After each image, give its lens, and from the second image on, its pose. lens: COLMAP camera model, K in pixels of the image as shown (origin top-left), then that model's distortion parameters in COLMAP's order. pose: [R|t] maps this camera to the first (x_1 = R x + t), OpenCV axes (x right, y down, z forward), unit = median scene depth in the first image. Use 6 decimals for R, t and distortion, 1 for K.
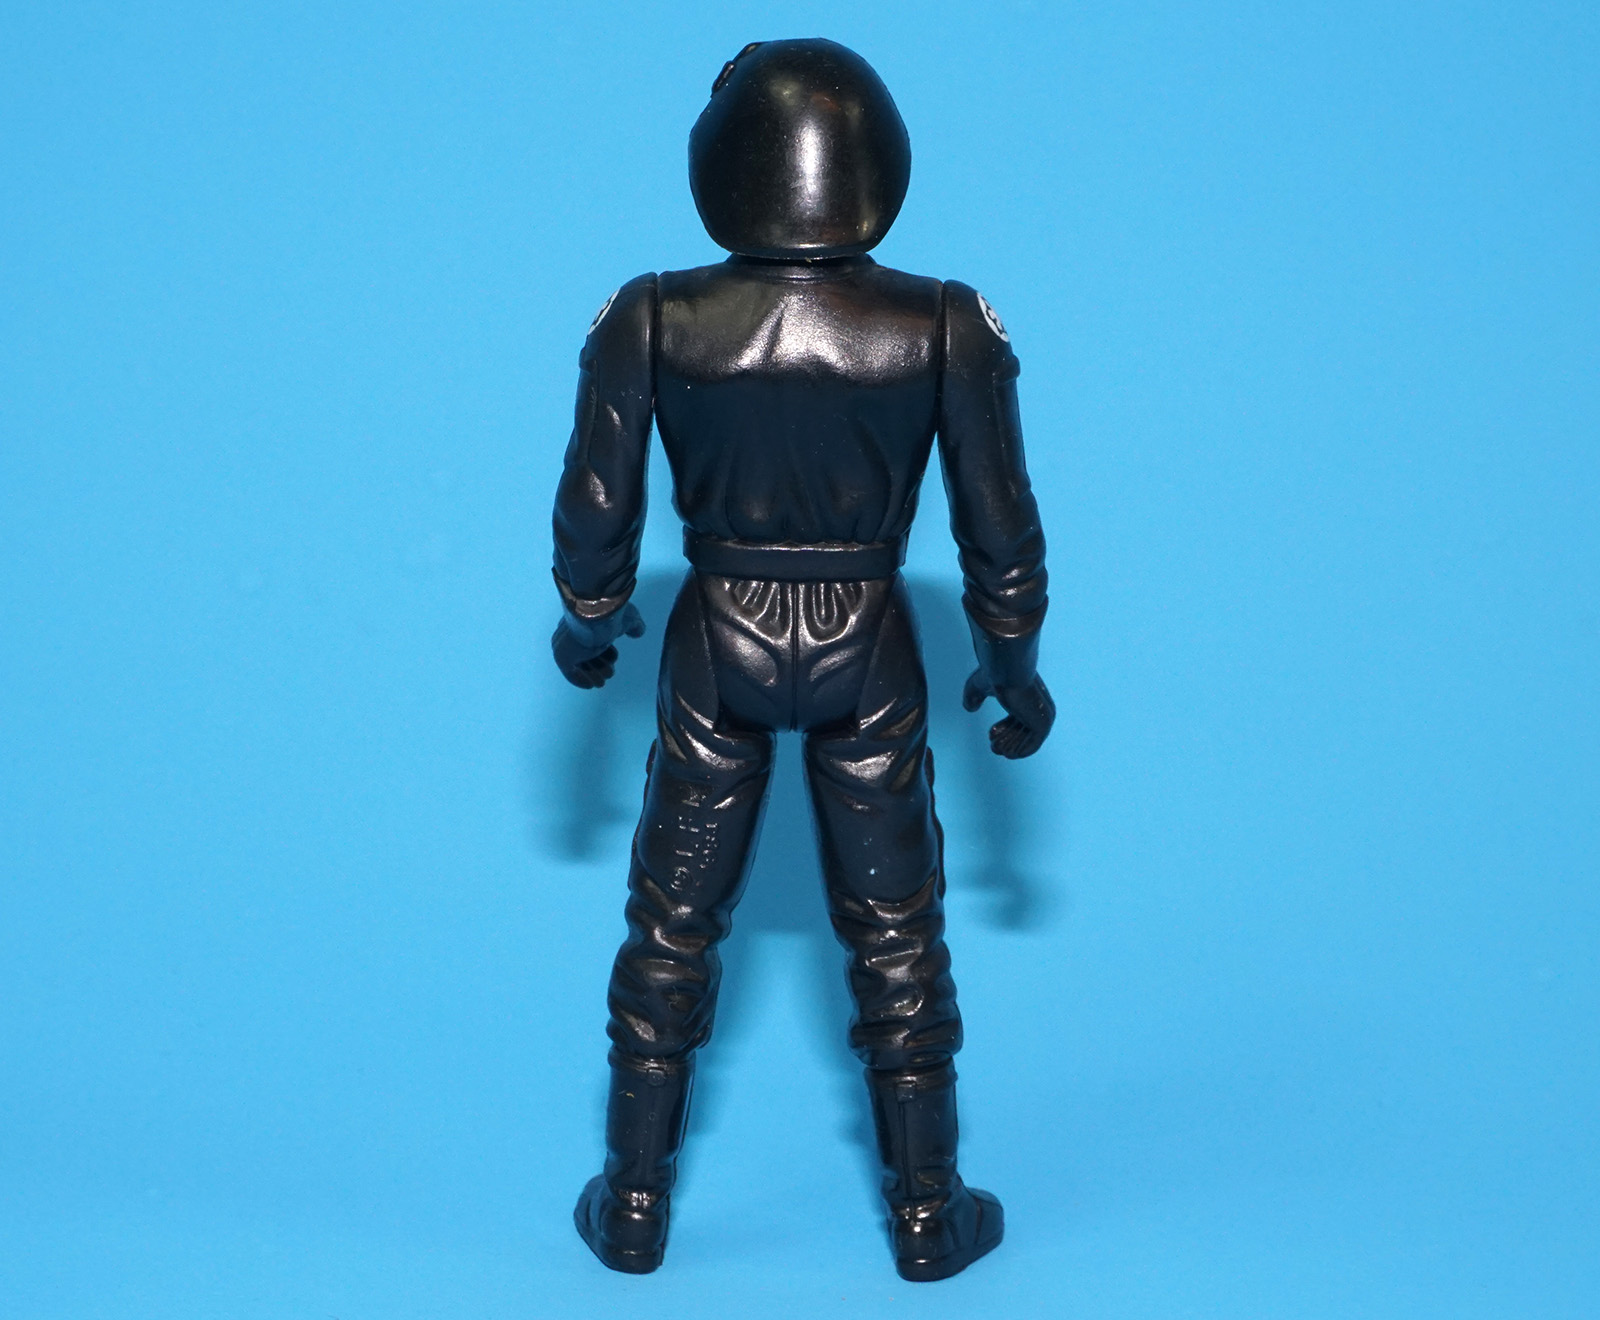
lens RADIAL K [[3740.6, 0, 799.7], [0, 3740.6, 655.2], [0, 0, 1]] dist [0.004466, 0.000000]
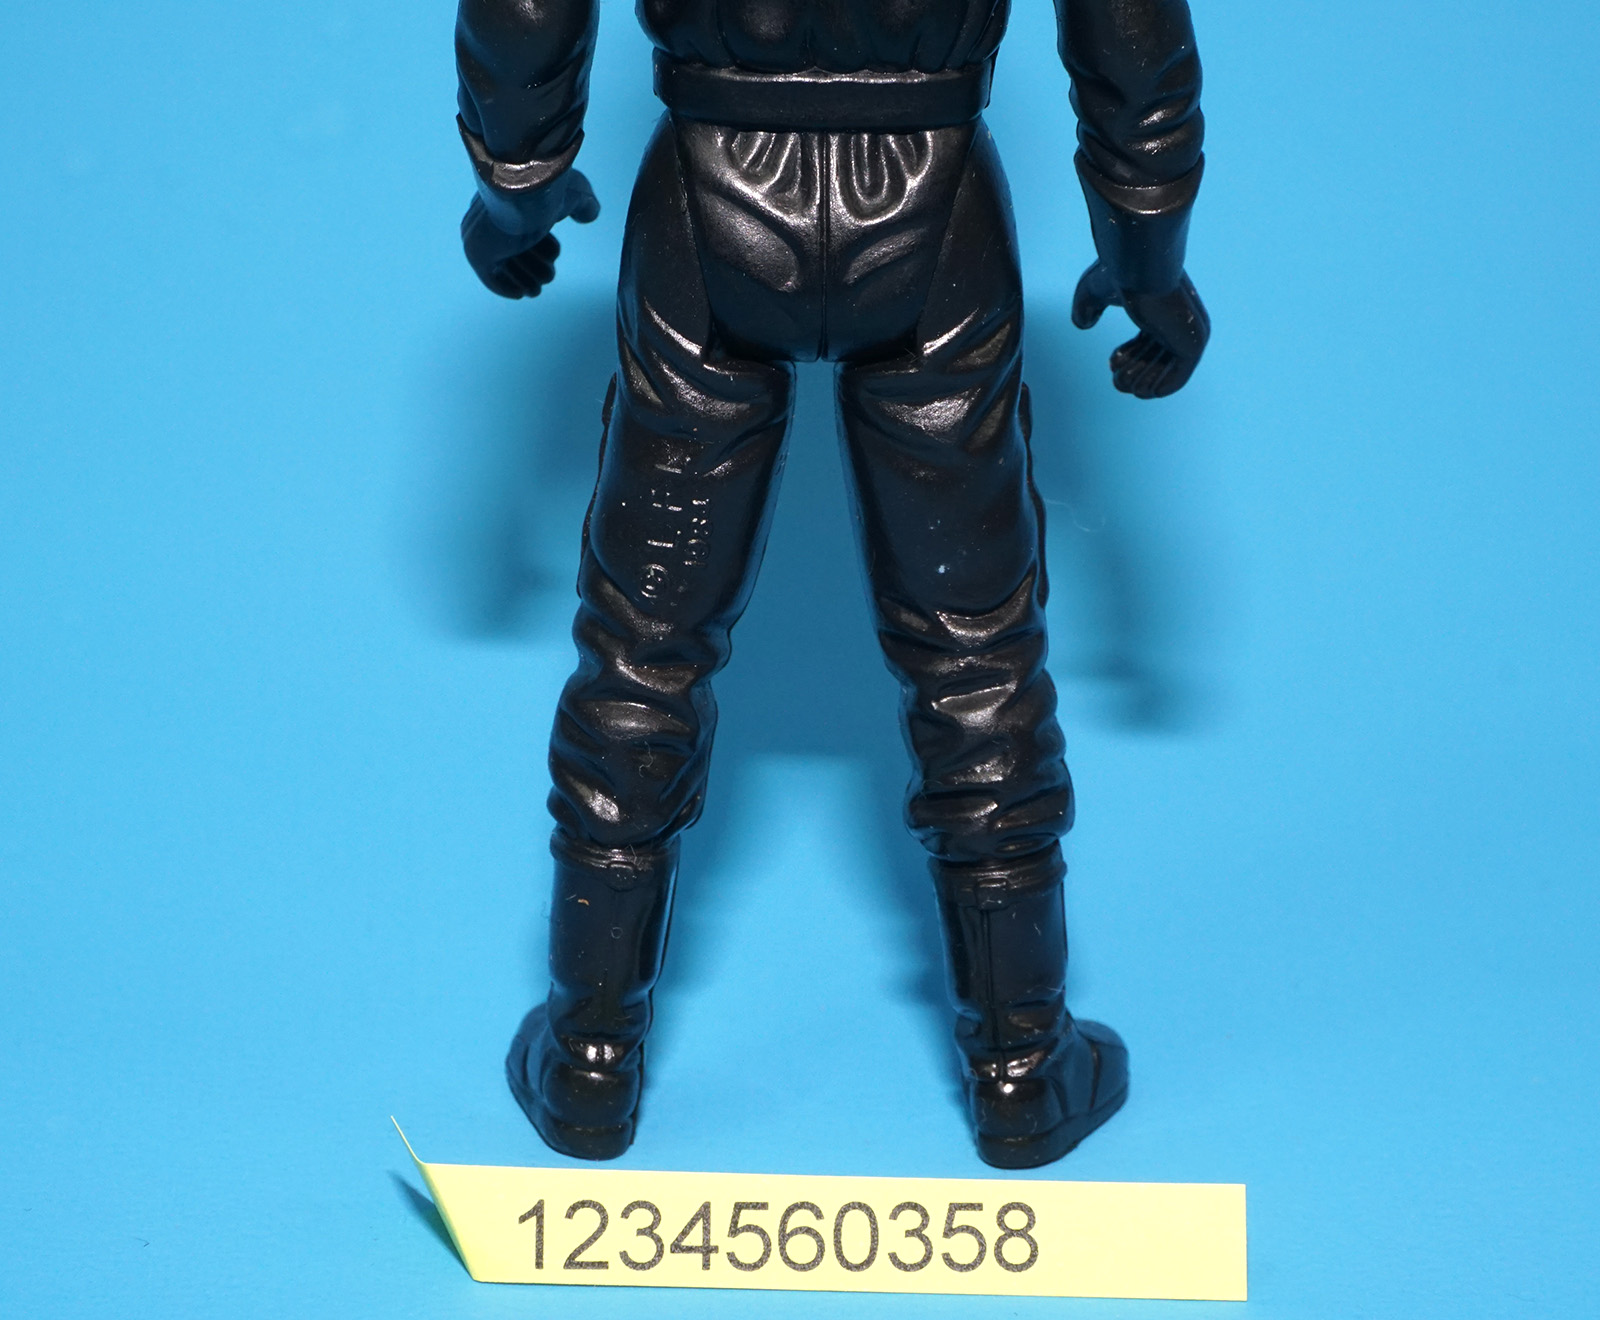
lens RADIAL K [[3740.6, 0, 809.1], [0, 3740.6, 658.6], [0, 0, 1]] dist [0.004466, 0.000000]
pose [[0.999941, -0.007135, 0.008170, -0.009761], [0.006258, 0.994684, 0.102781, 0.004809], [-0.008860, -0.102724, 0.994670, 0.331493]]
